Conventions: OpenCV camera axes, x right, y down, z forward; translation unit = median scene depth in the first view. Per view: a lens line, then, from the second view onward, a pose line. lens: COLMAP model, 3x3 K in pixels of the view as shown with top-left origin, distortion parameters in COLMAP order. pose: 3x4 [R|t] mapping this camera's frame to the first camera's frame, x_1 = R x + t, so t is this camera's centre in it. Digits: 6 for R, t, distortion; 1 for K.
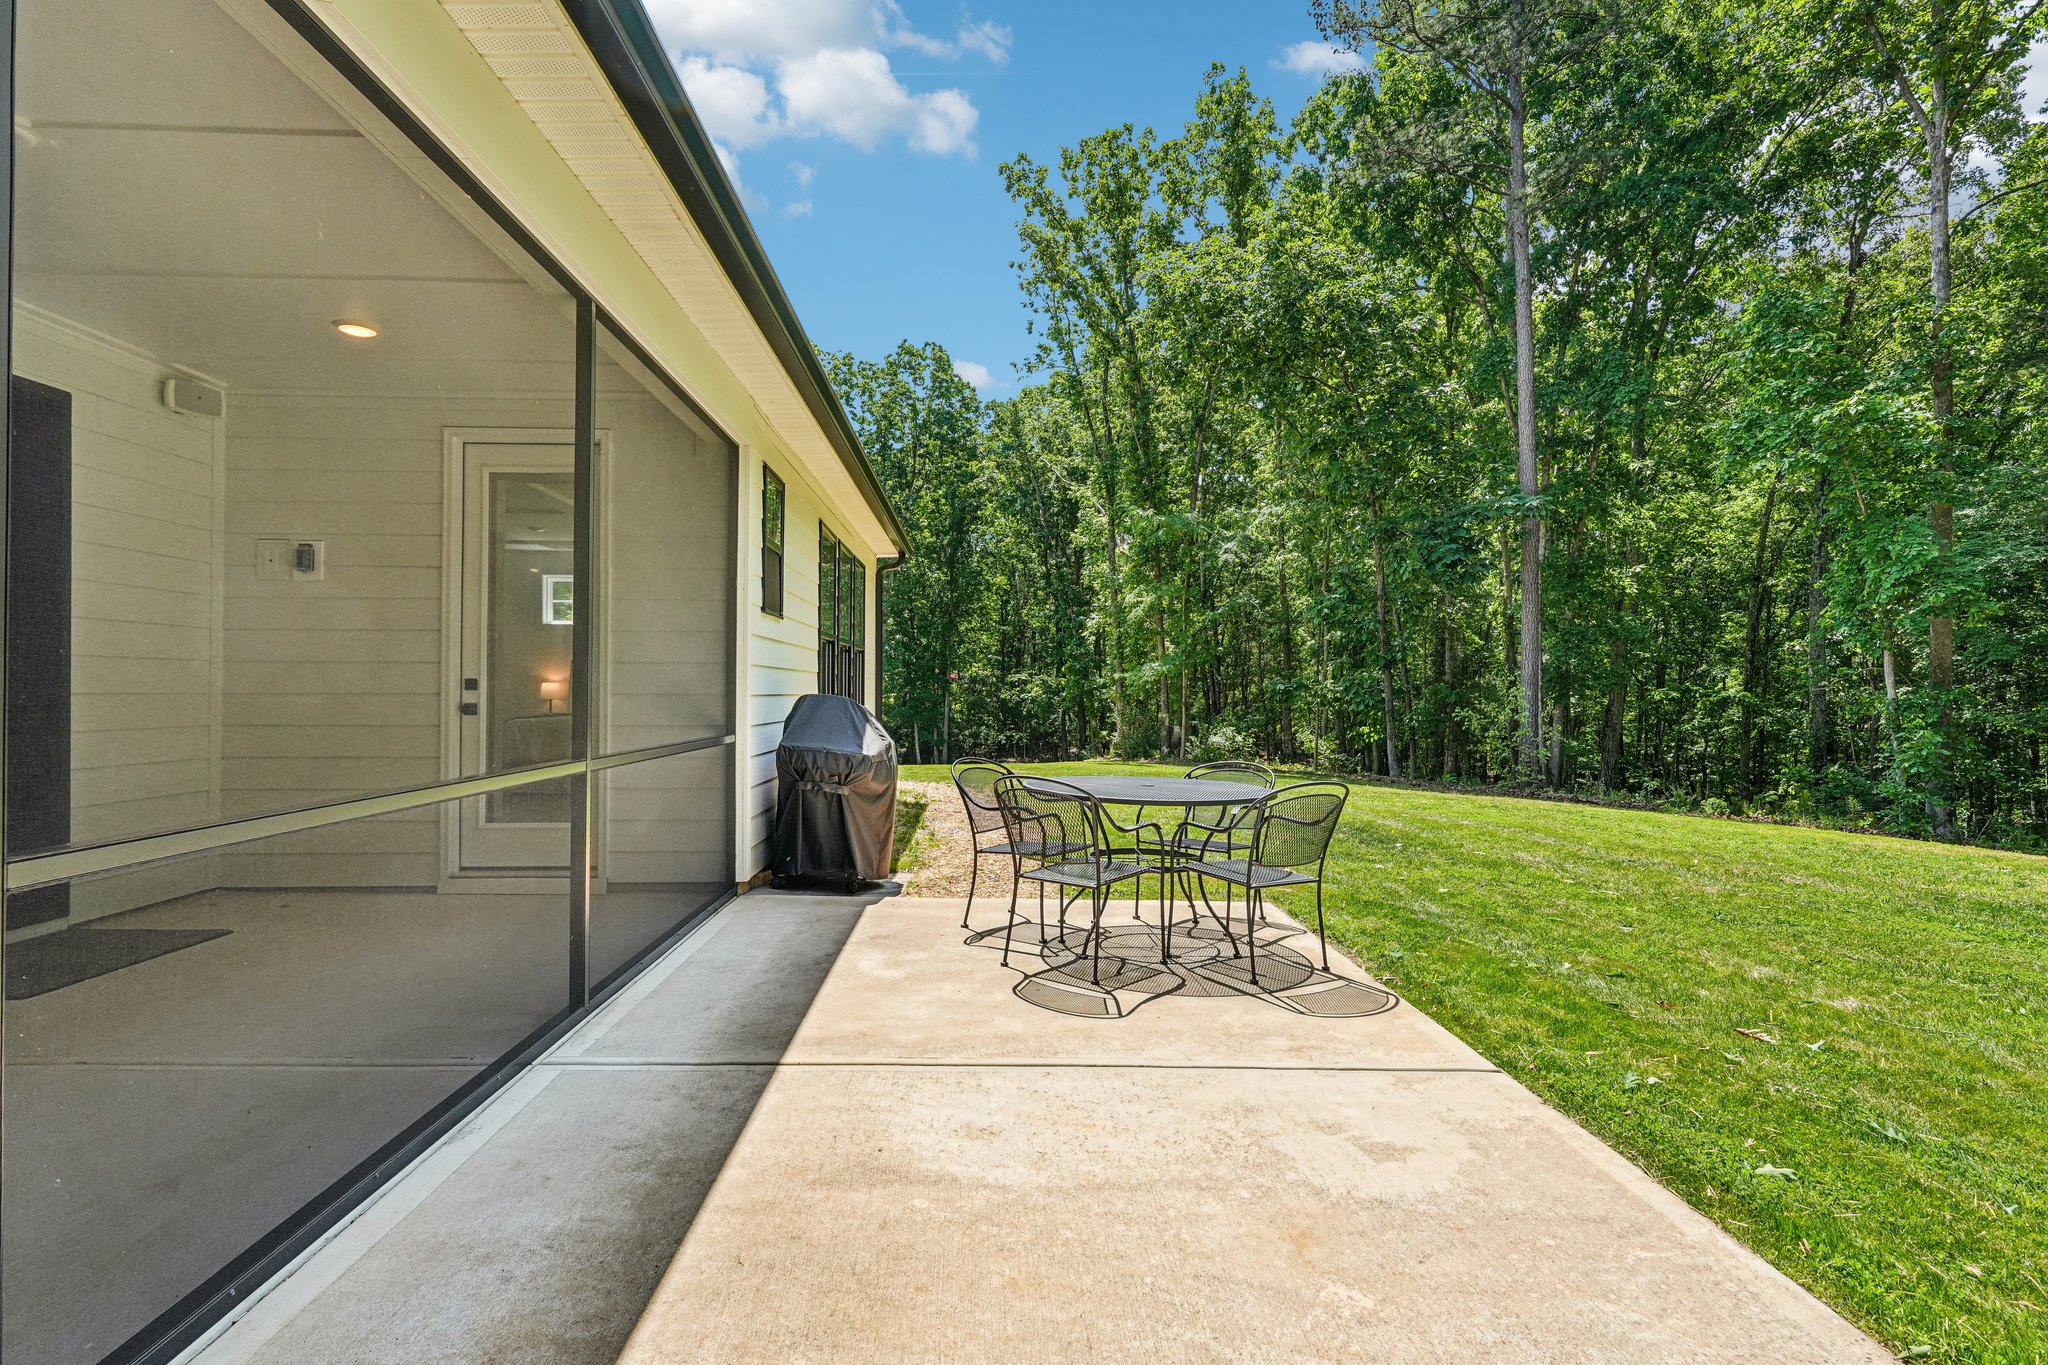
lens RADIAL K [[1000.7, 0, 1023.2], [0, 1000.7, 683.0], [0, 0, 1]] dist [-0.001987, 0.001774]
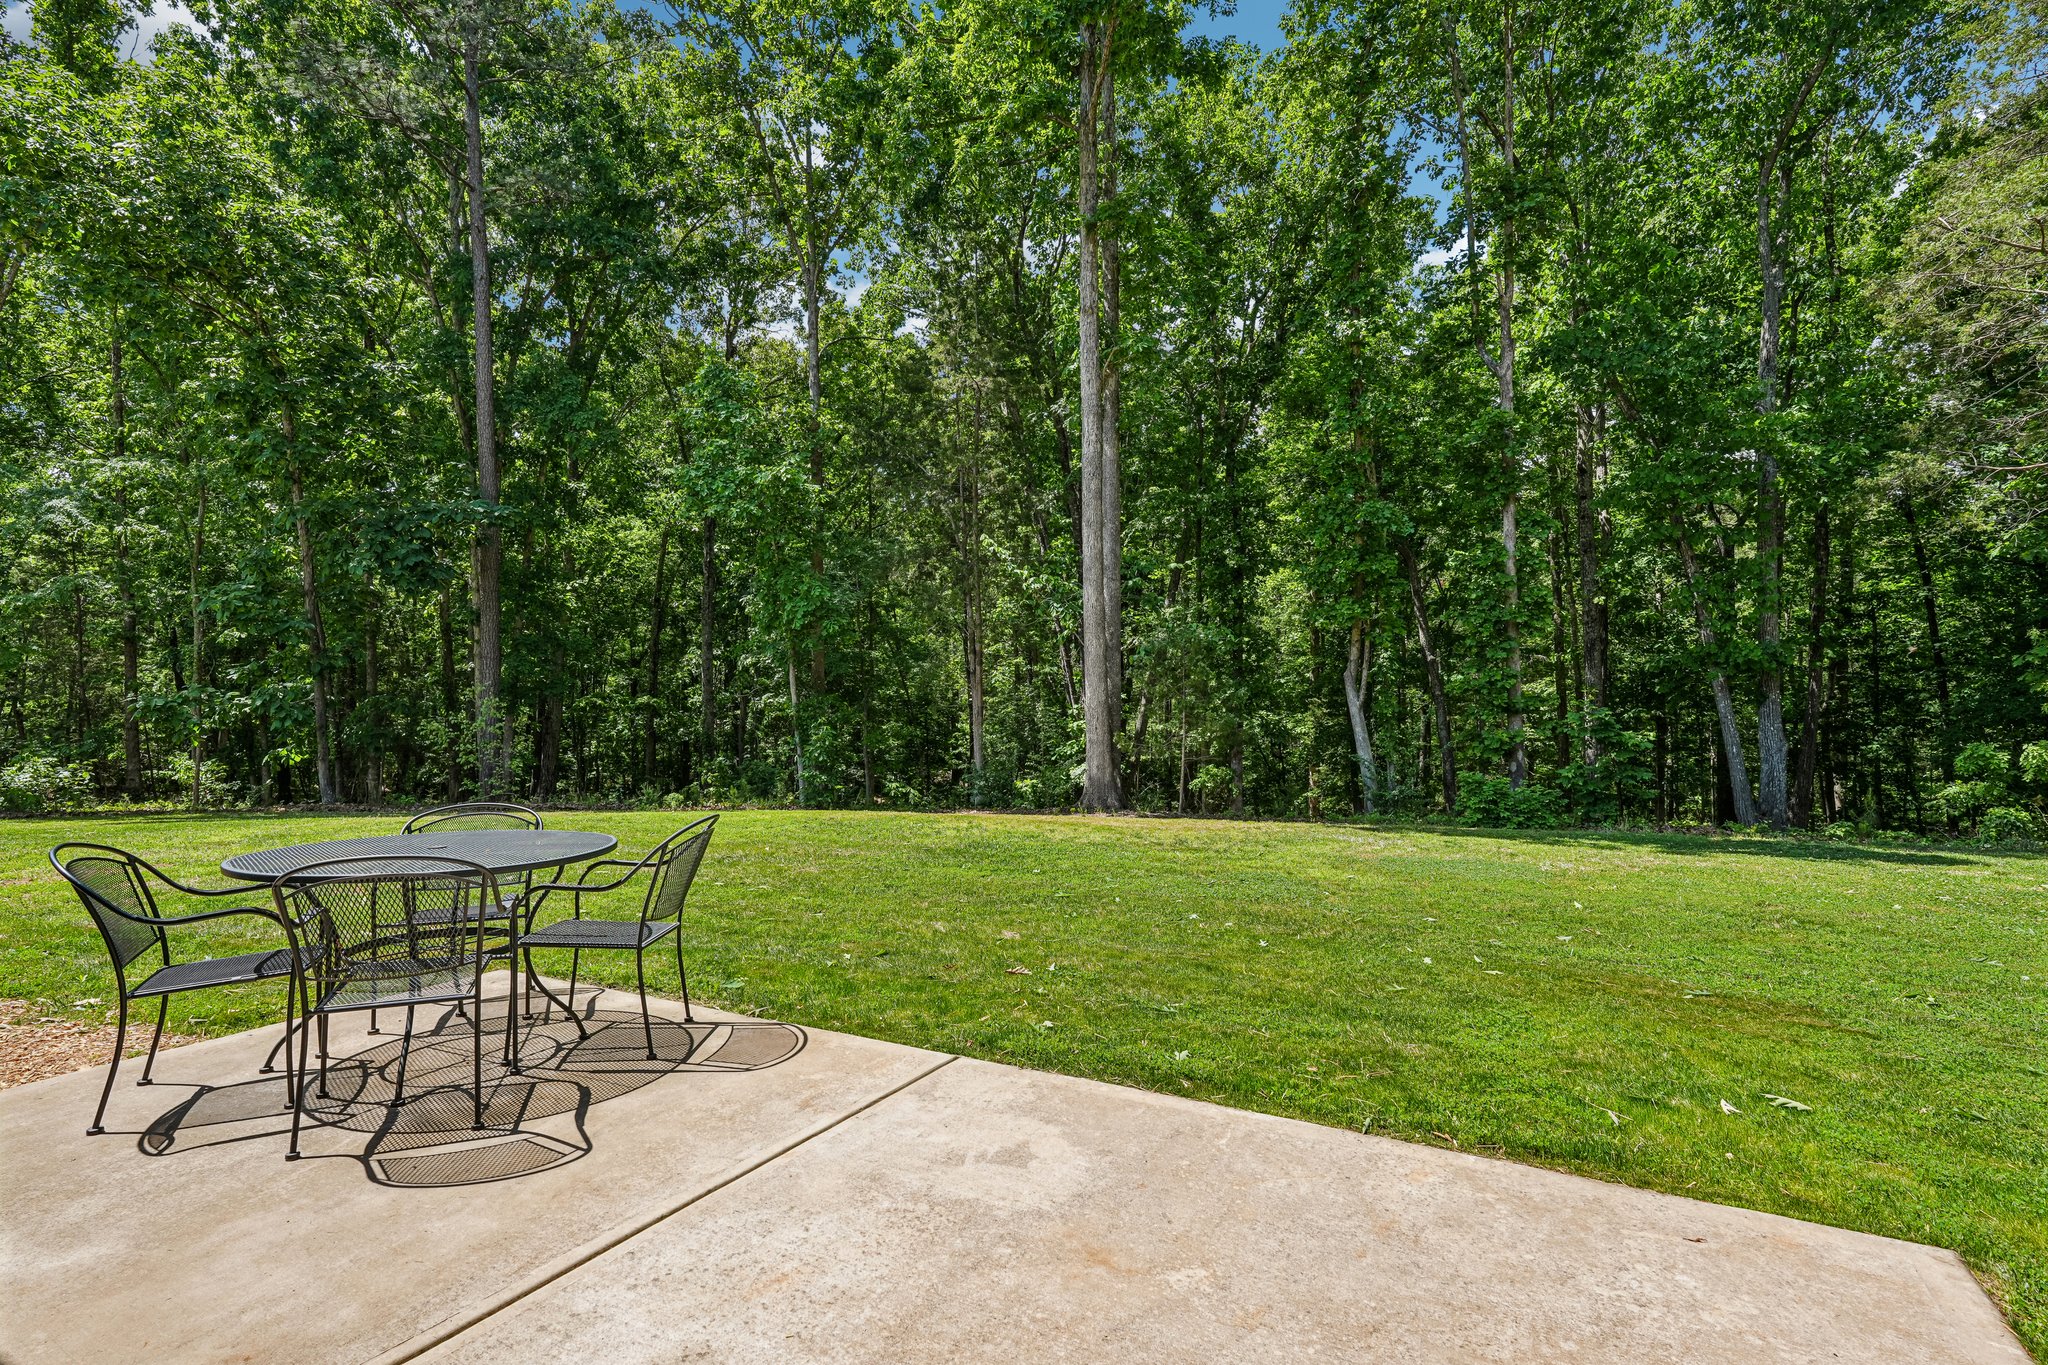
lens RADIAL K [[1000.7, 0, 1029.6], [0, 1000.7, 689.0], [0, 0, 1]] dist [-0.001987, 0.001774]
pose [[0.517735, -0.005409, 0.855524, -0.172558], [0.006452, 0.999976, 0.002418, -0.009337], [-0.855517, 0.004267, 0.517757, 0.140837]]
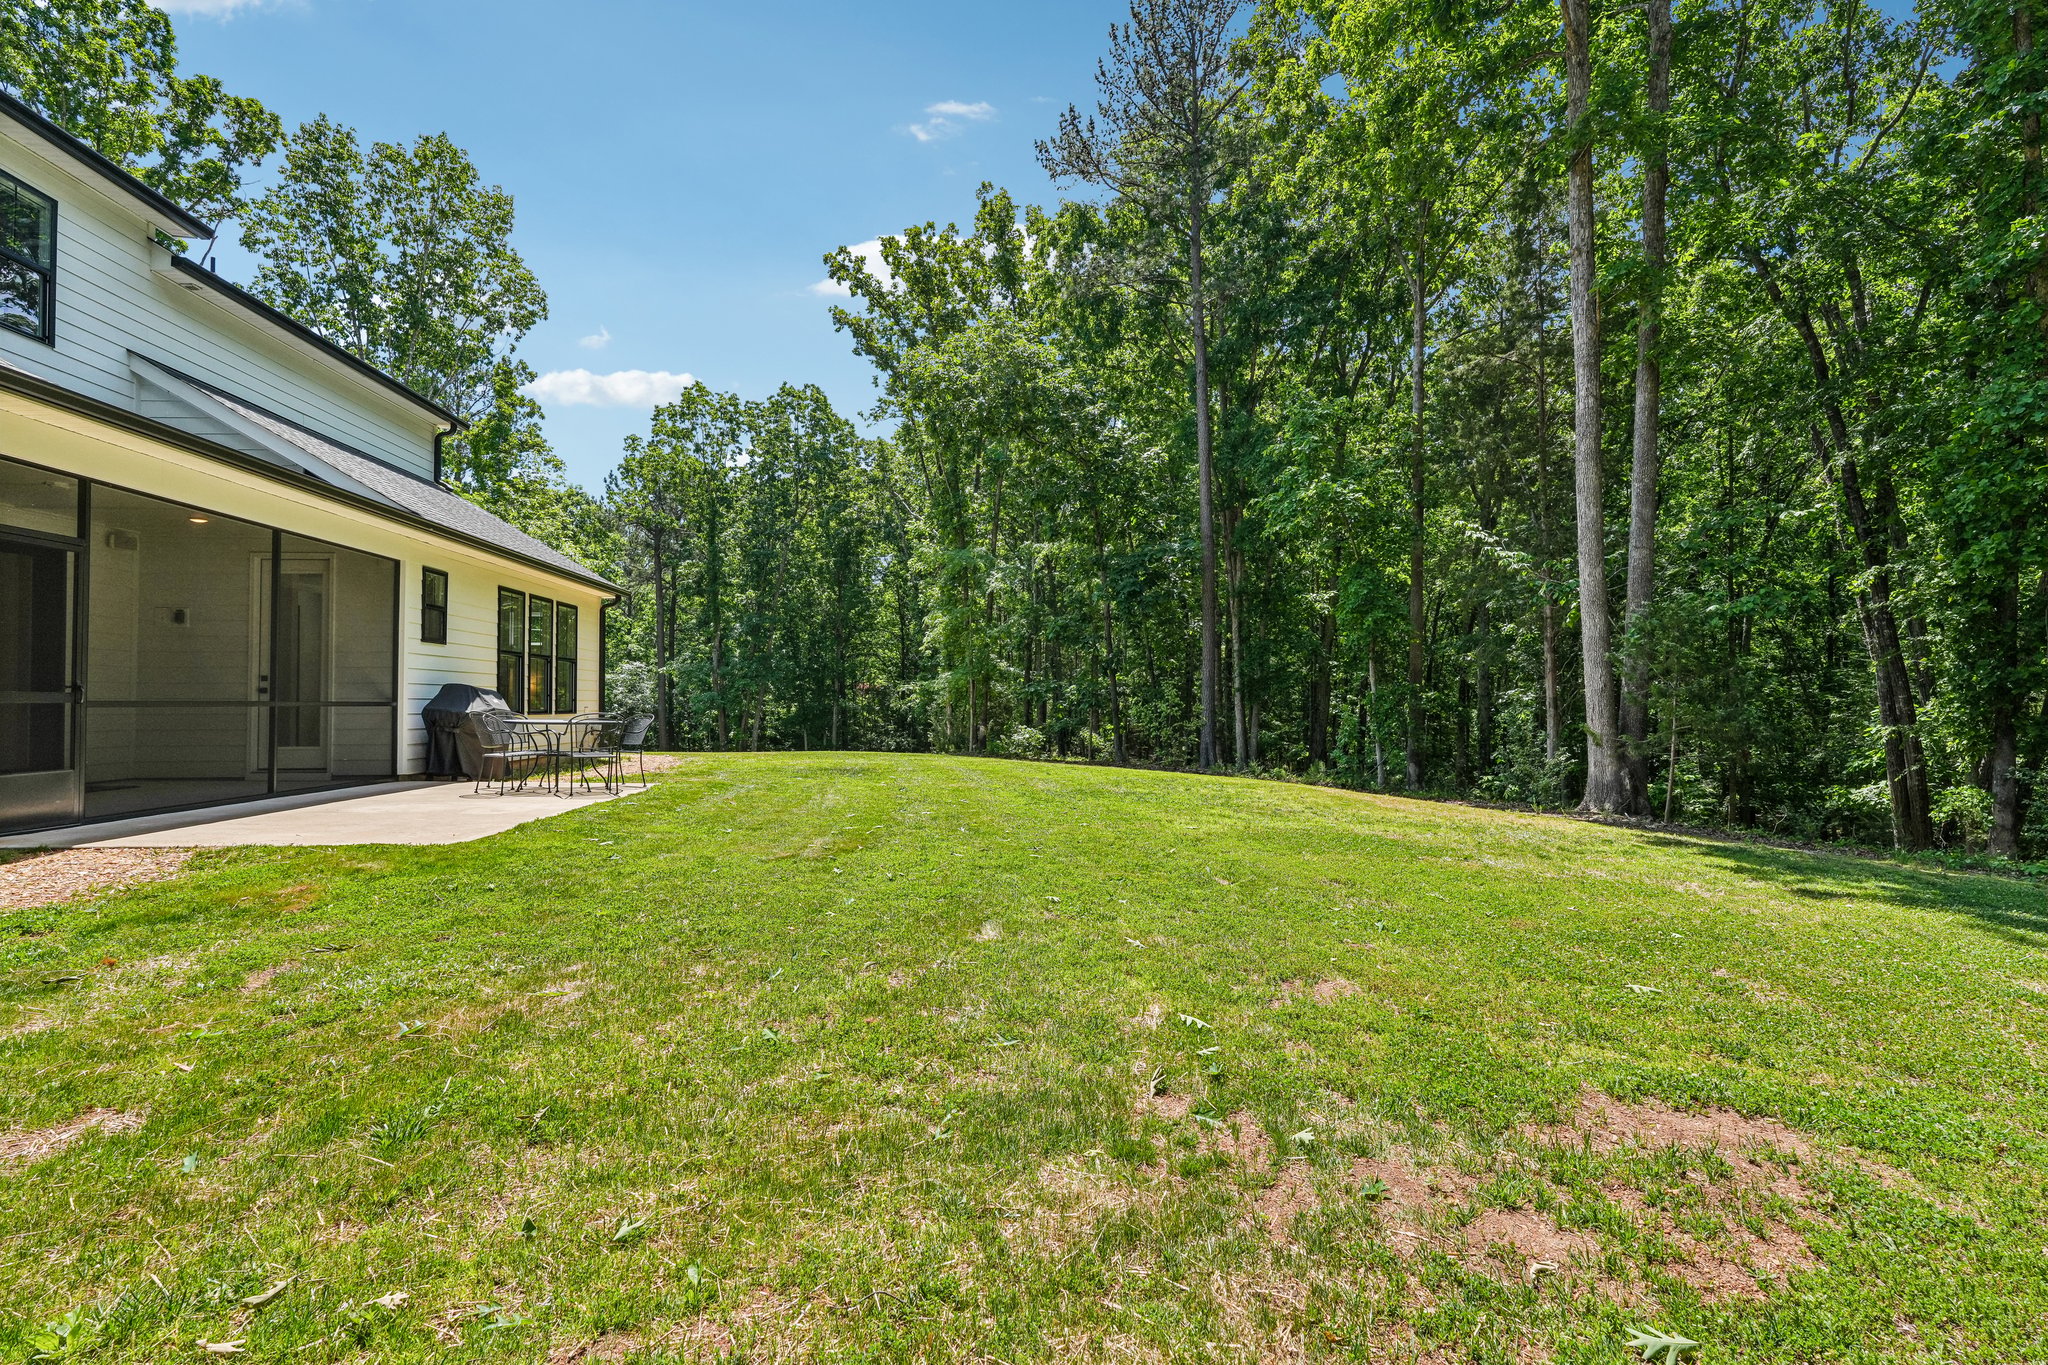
lens RADIAL K [[1000.7, 0, 1025.0], [0, 1000.7, 683.1], [0, 0, 1]] dist [-0.001987, 0.001774]
pose [[0.998772, -0.007070, 0.049042, 0.174716], [0.007722, 0.999884, -0.013125, 0.009687], [-0.048944, 0.013488, 0.998710, -0.216673]]
